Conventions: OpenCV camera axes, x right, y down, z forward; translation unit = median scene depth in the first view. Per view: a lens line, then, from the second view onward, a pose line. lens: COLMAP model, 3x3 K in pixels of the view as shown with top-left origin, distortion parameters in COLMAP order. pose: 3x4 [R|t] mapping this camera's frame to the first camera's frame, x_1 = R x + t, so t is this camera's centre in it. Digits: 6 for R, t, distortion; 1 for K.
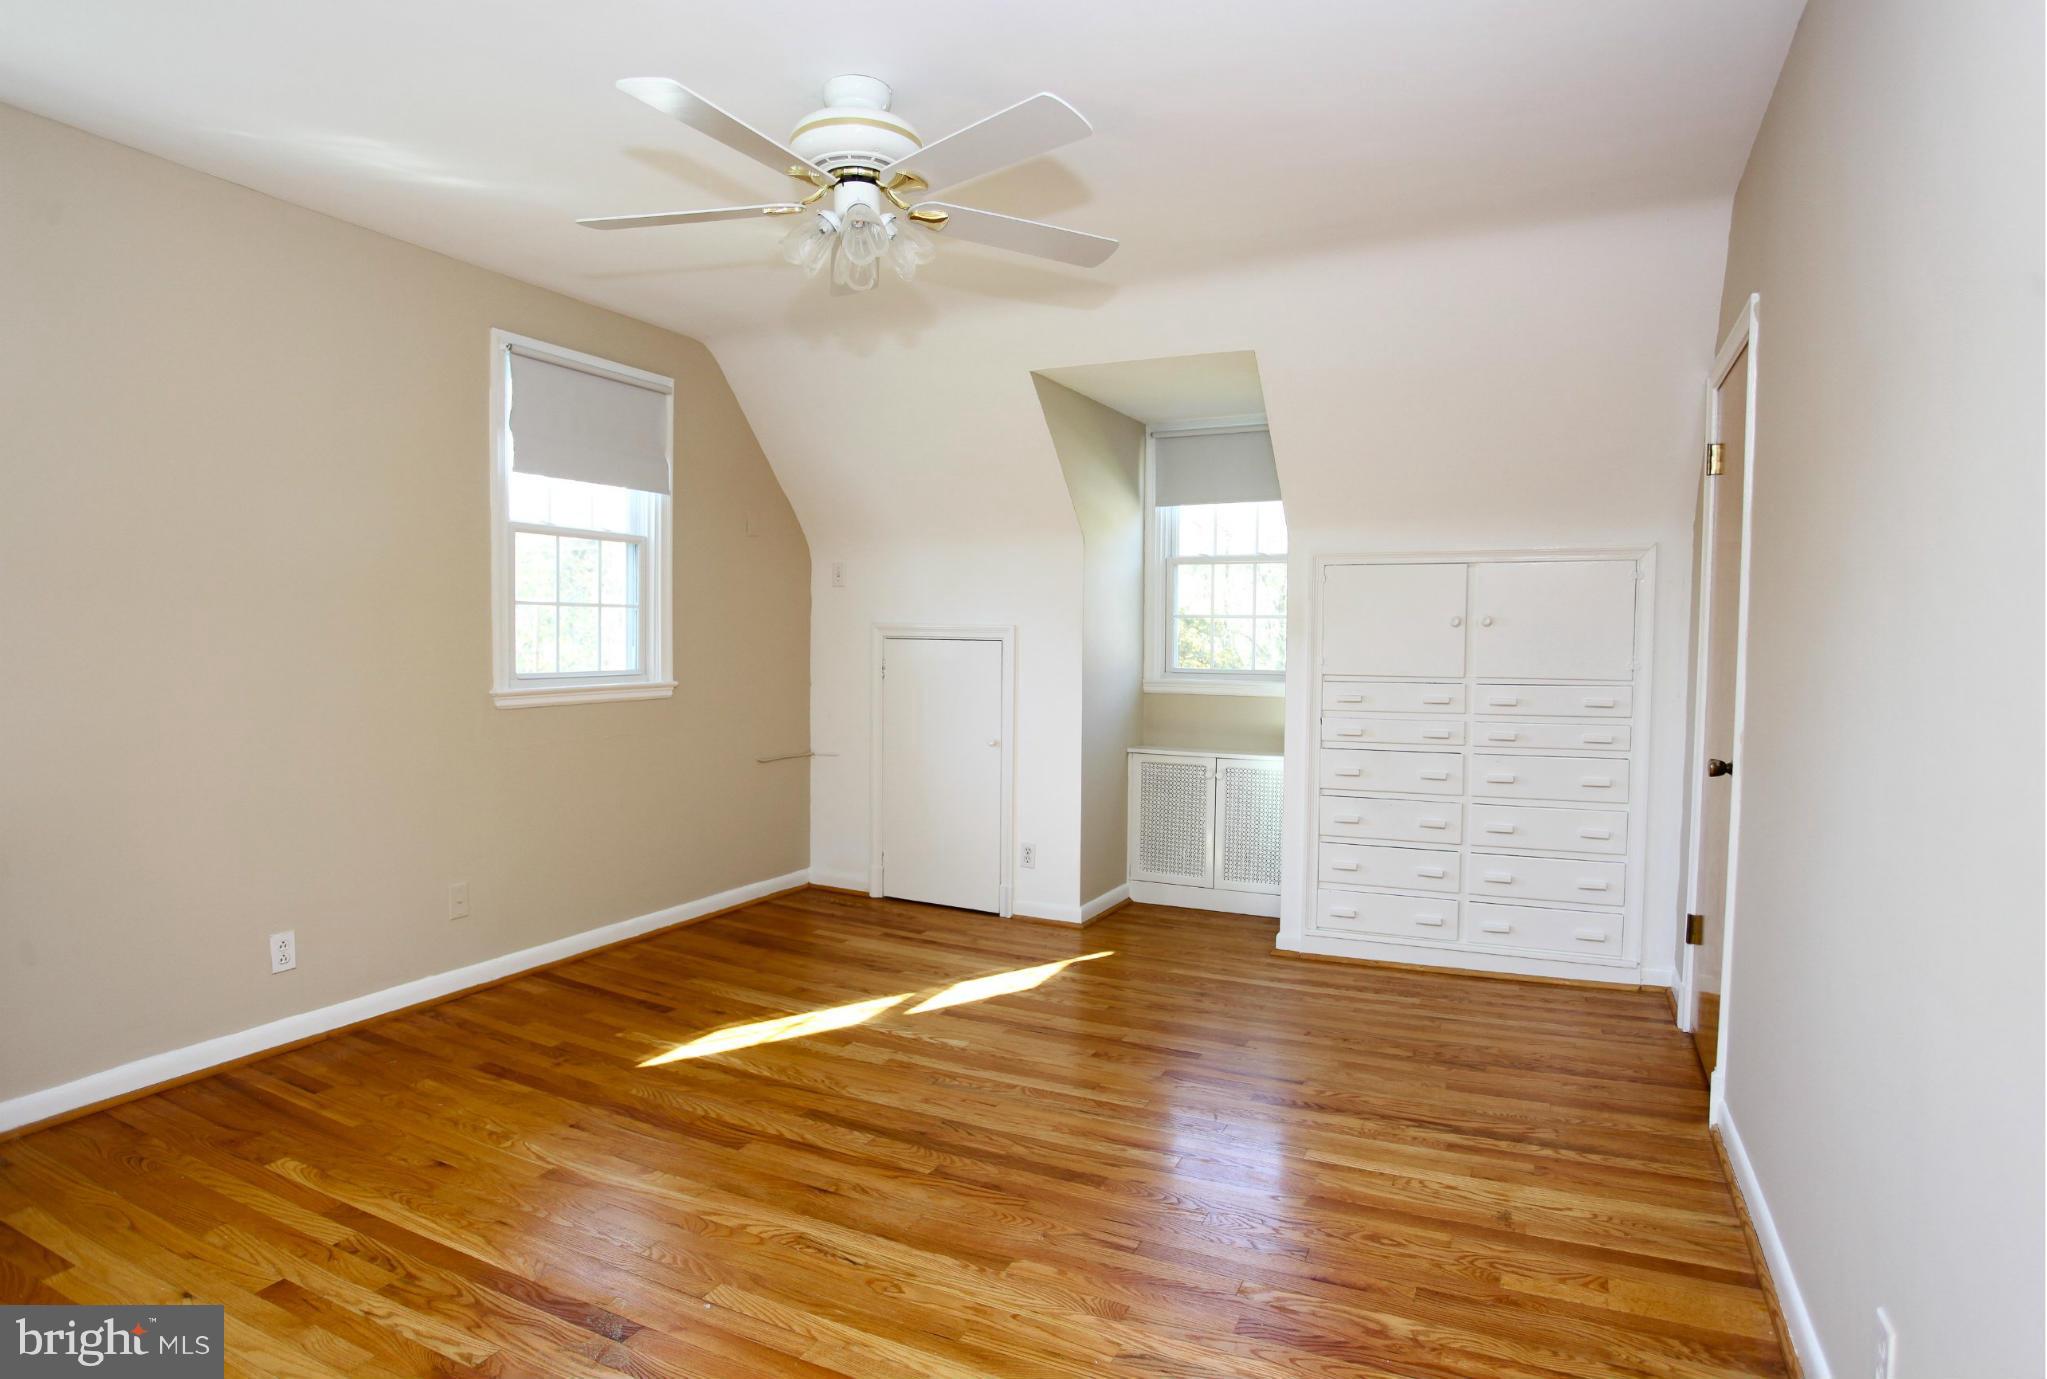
lens RADIAL K [[1090.9, 0, 1014.5], [0, 1090.9, 692.2], [0, 0, 1]] dist [-0.064495, 0.026335]
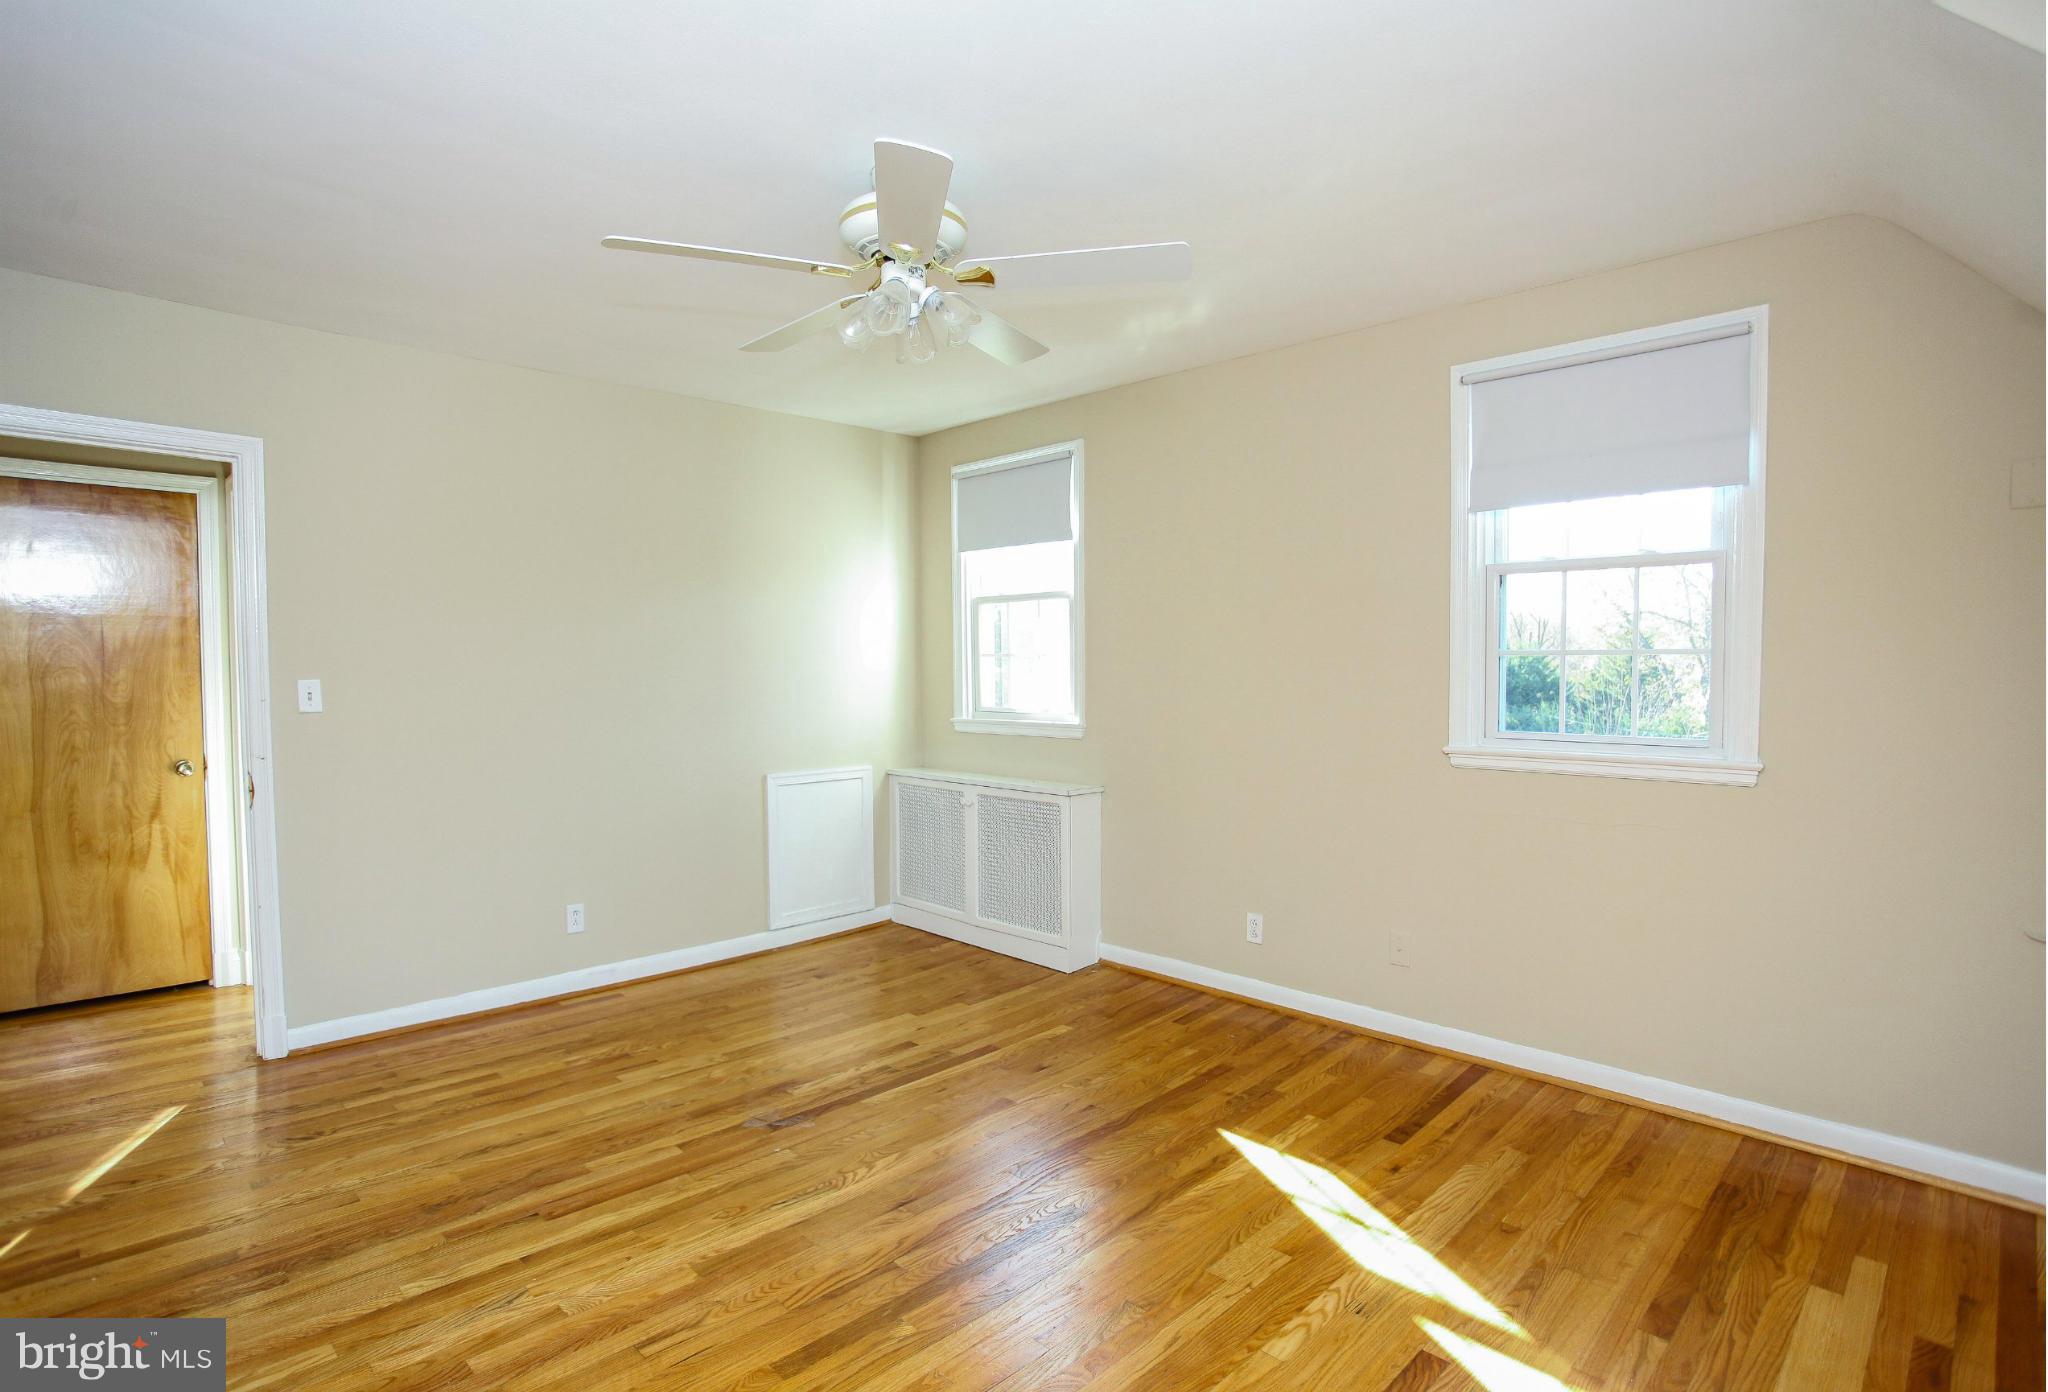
lens RADIAL K [[1028.5, 0, 1024.0], [0, 1028.5, 696.0], [0, 0, 1]] dist [-0.070435, 0.025996]
pose [[-0.315521, 0.022863, -0.948643, 0.526180], [-0.051628, 0.997815, 0.041219, -0.068989], [0.947513, 0.061982, -0.313651, 0.998667]]
